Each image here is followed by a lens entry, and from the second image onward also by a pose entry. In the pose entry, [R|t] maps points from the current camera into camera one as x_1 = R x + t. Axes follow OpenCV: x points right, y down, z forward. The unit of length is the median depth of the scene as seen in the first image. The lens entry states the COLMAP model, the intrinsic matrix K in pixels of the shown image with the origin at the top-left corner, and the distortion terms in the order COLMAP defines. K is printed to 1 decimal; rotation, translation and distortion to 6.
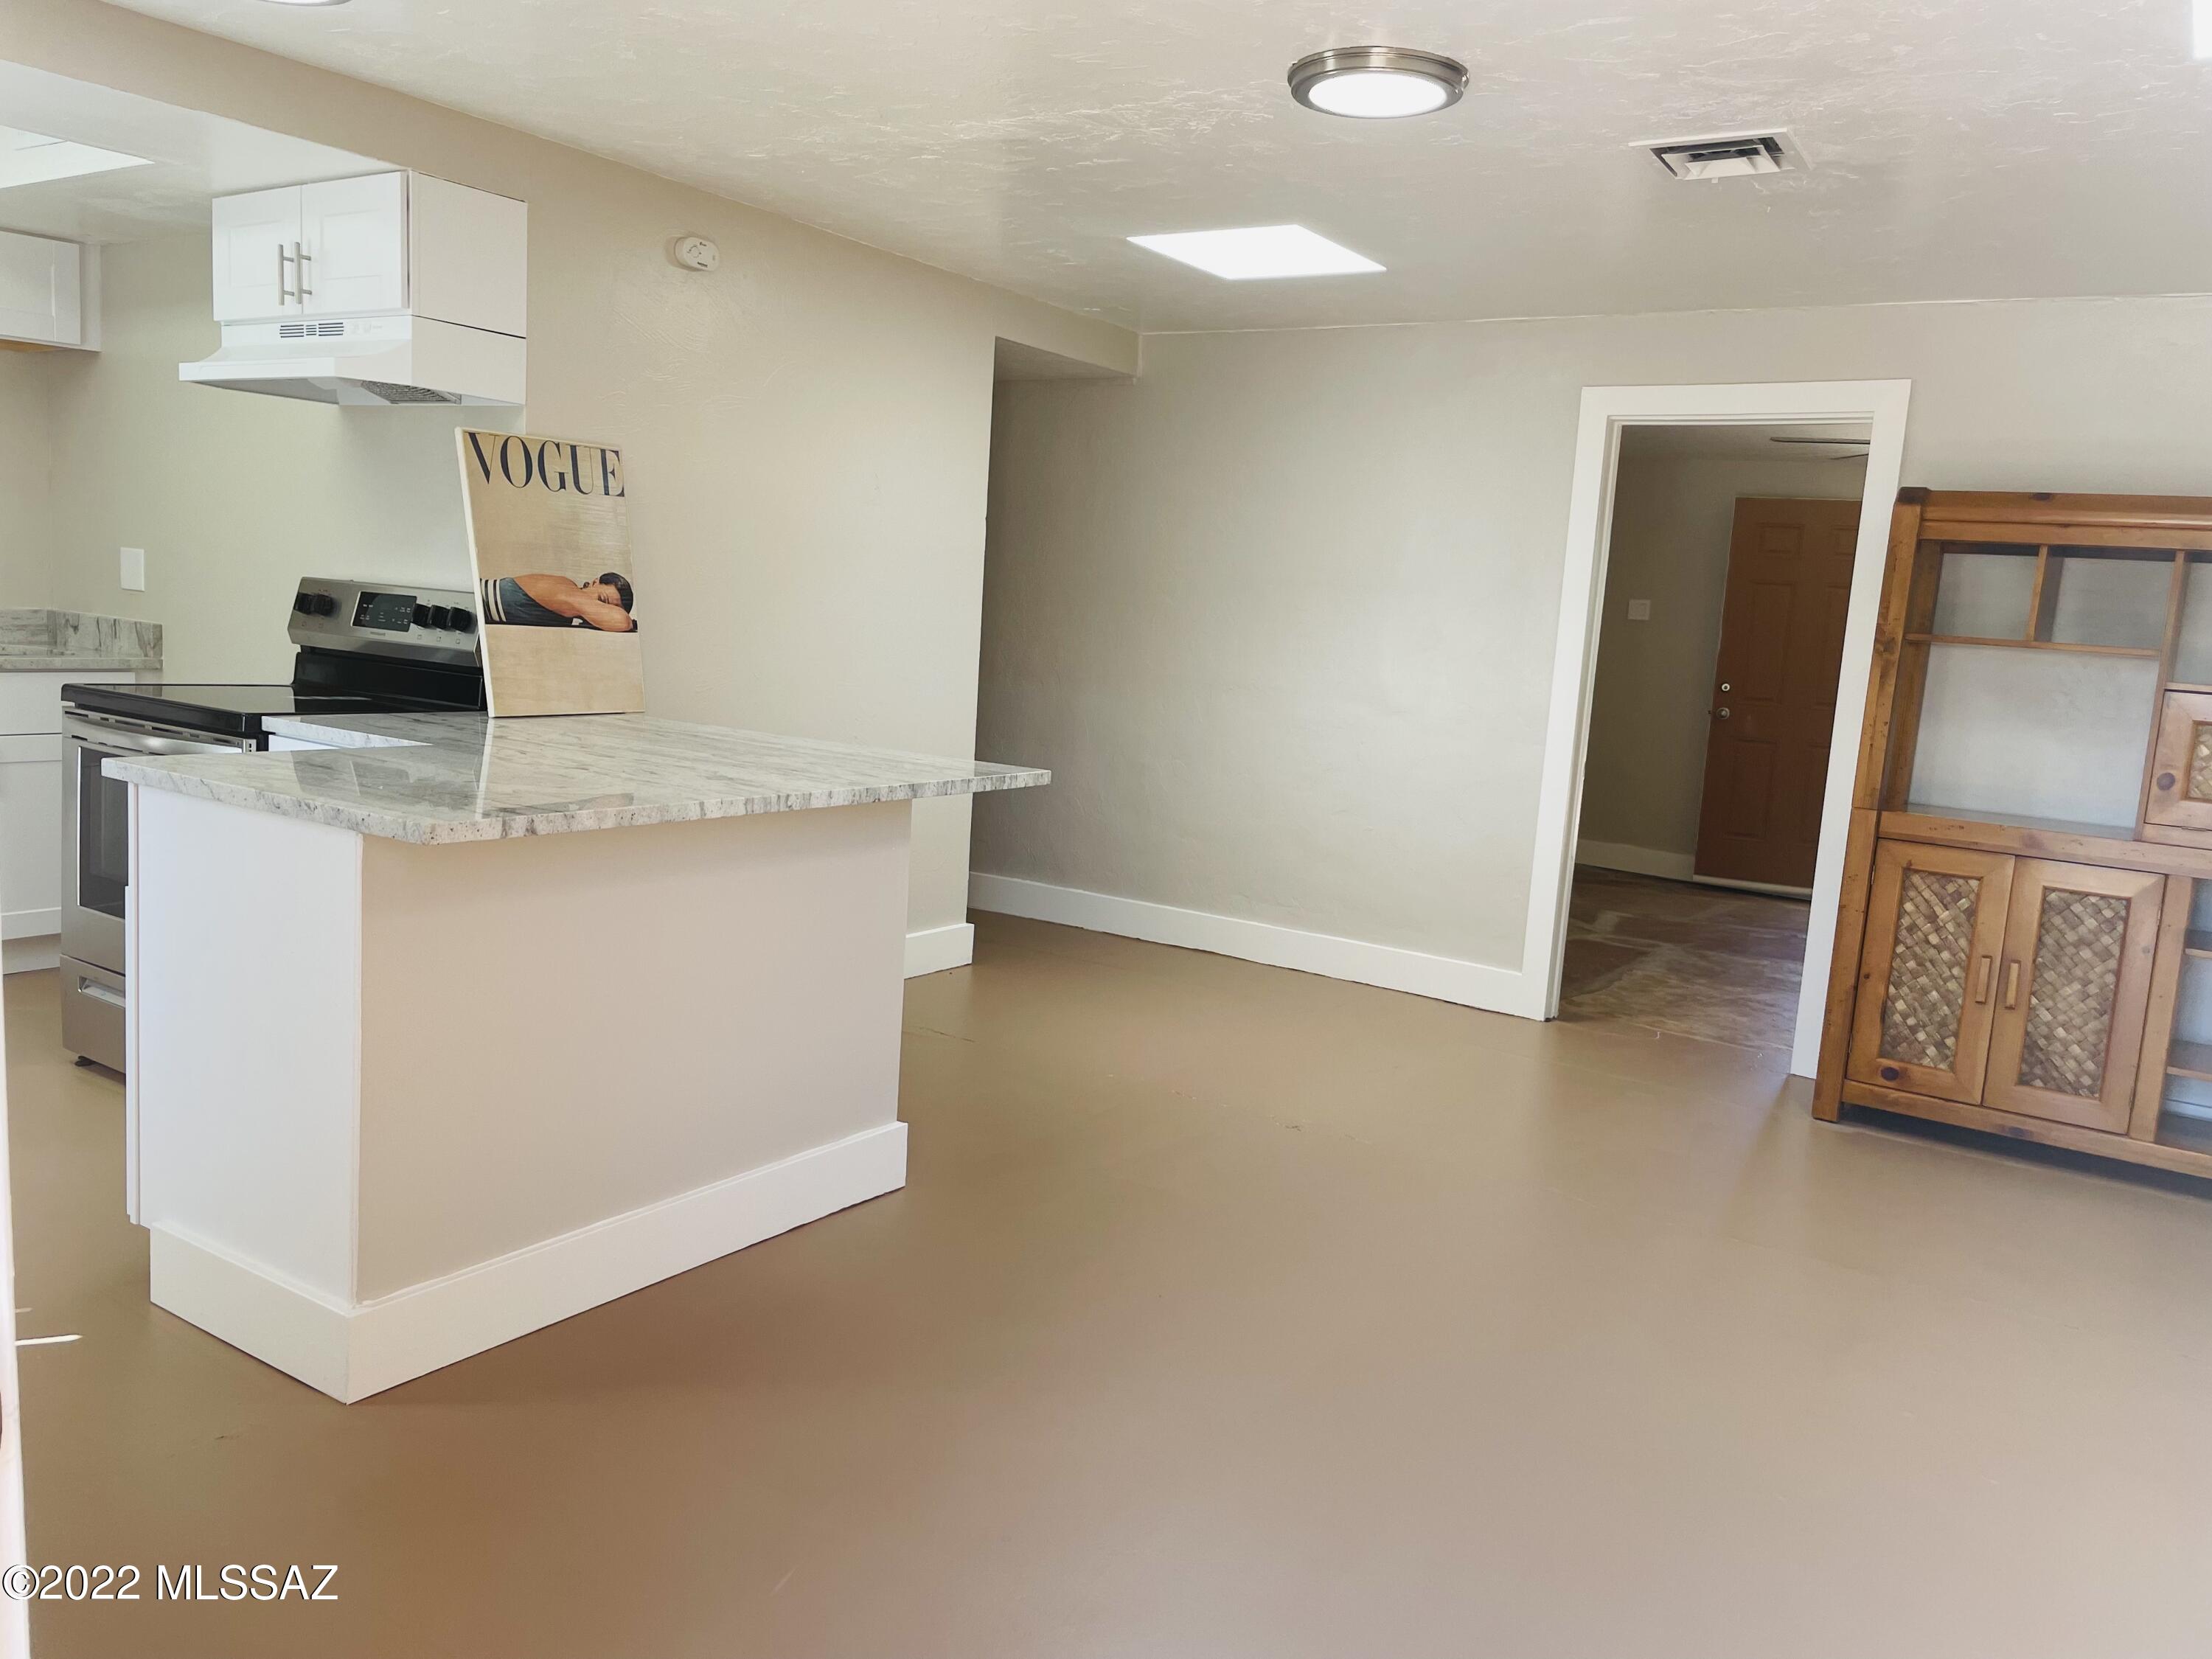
lens RADIAL K [[1675.4, 0, 1098.1], [0, 1675.4, 833.3], [0, 0, 1]] dist [0.088226, -0.118708]
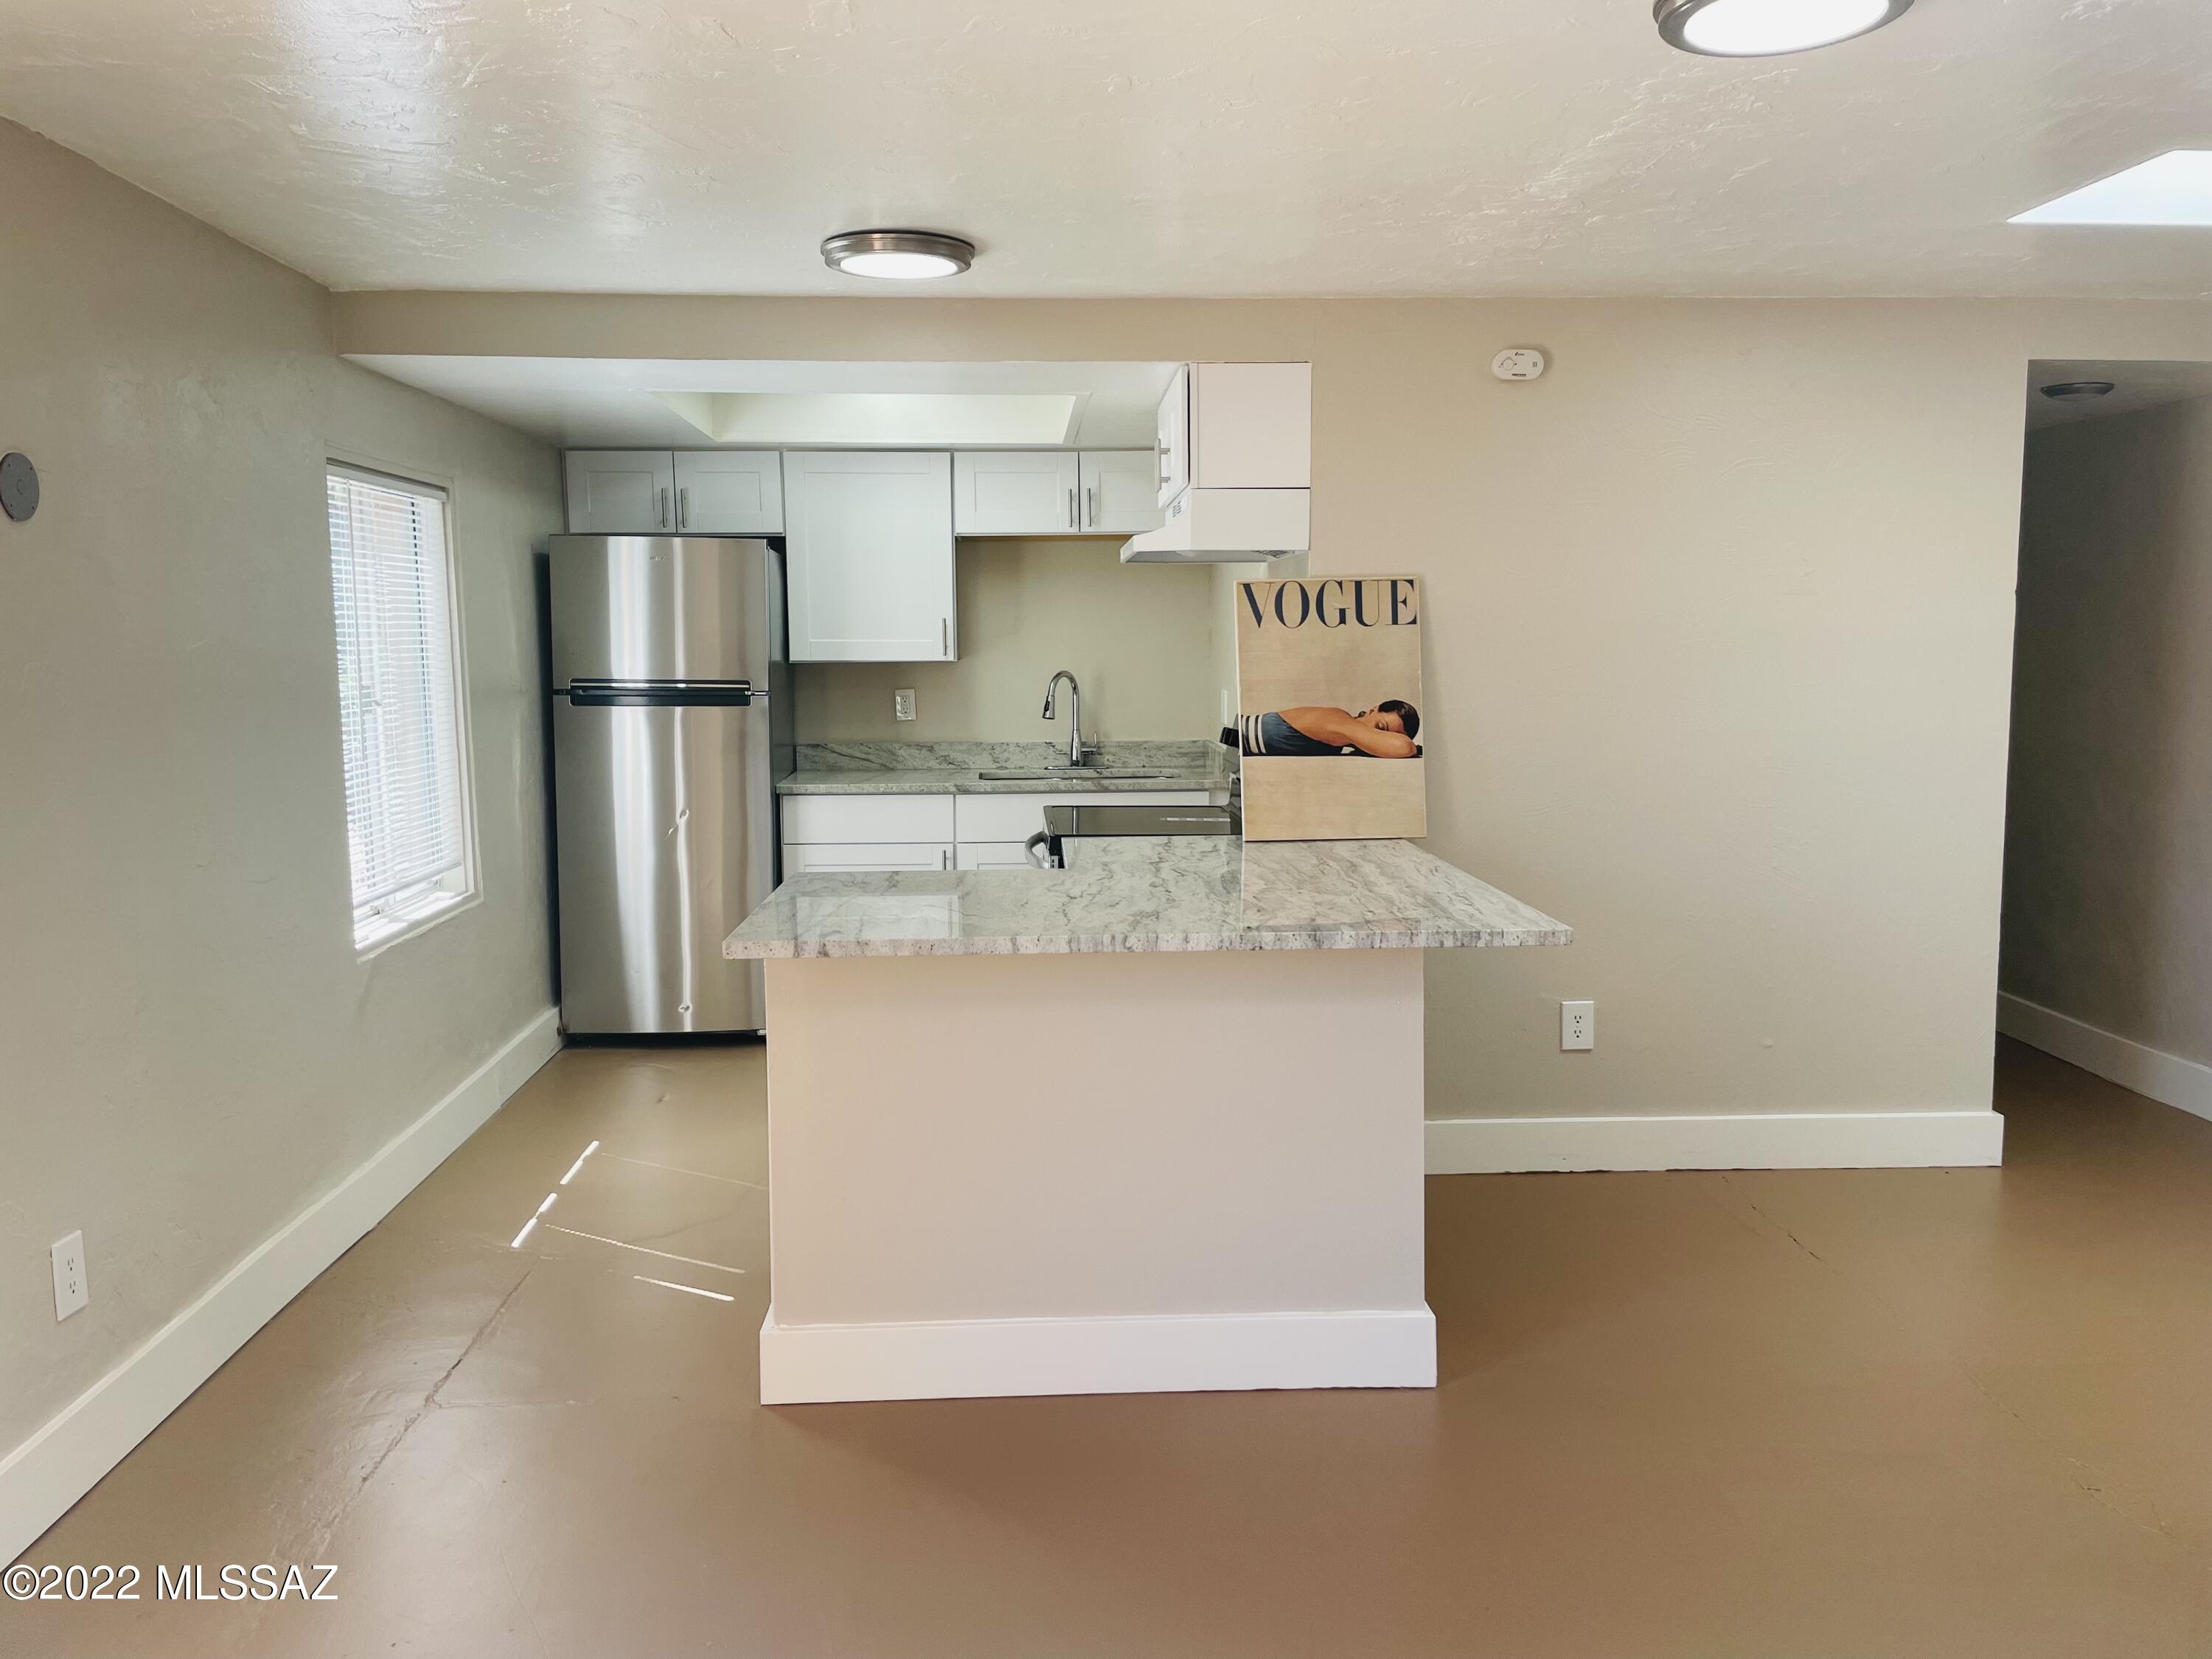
lens RADIAL K [[1675.4, 0, 1116.6], [0, 1675.4, 832.3], [0, 0, 1]] dist [0.088226, -0.118708]
pose [[0.593885, 0.024661, -0.804172, 0.437360], [-0.066026, 0.997653, -0.018167, -0.047055], [0.801836, 0.063885, 0.594119, 0.279332]]
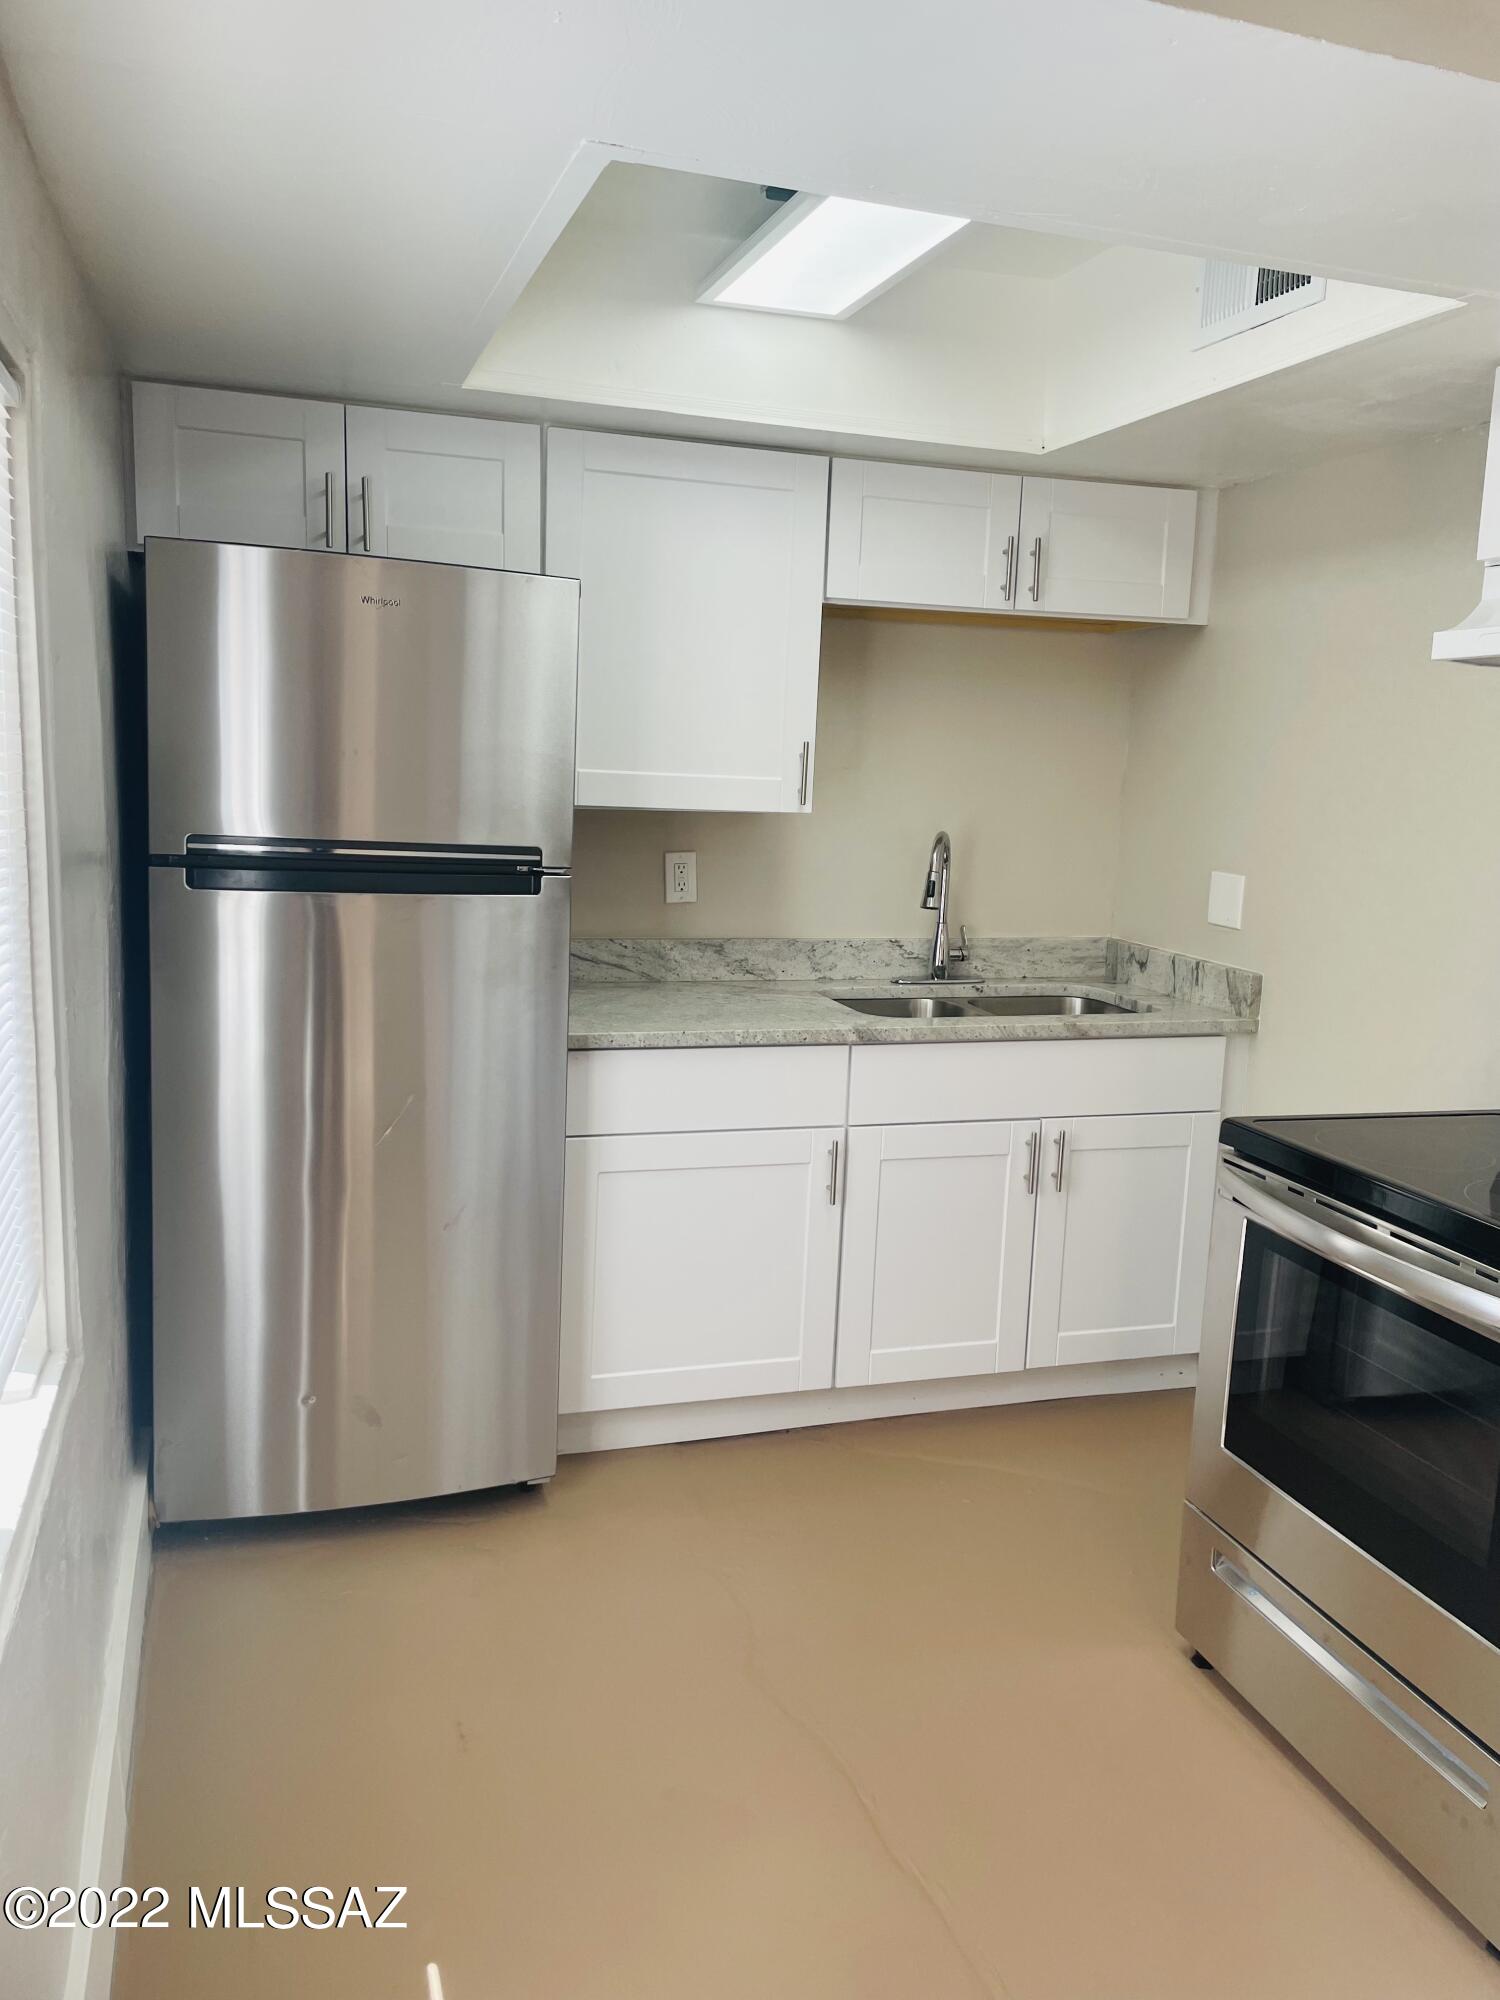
lens RADIAL K [[1514.8, 0, 774.9], [0, 1514.8, 987.1], [0, 0, 1]] dist [0.088226, -0.118708]
pose [[0.788597, 0.057597, -0.612208, -0.364801], [-0.071895, 0.997411, 0.001228, -0.123443], [0.610694, 0.043046, 0.790696, 0.390722]]
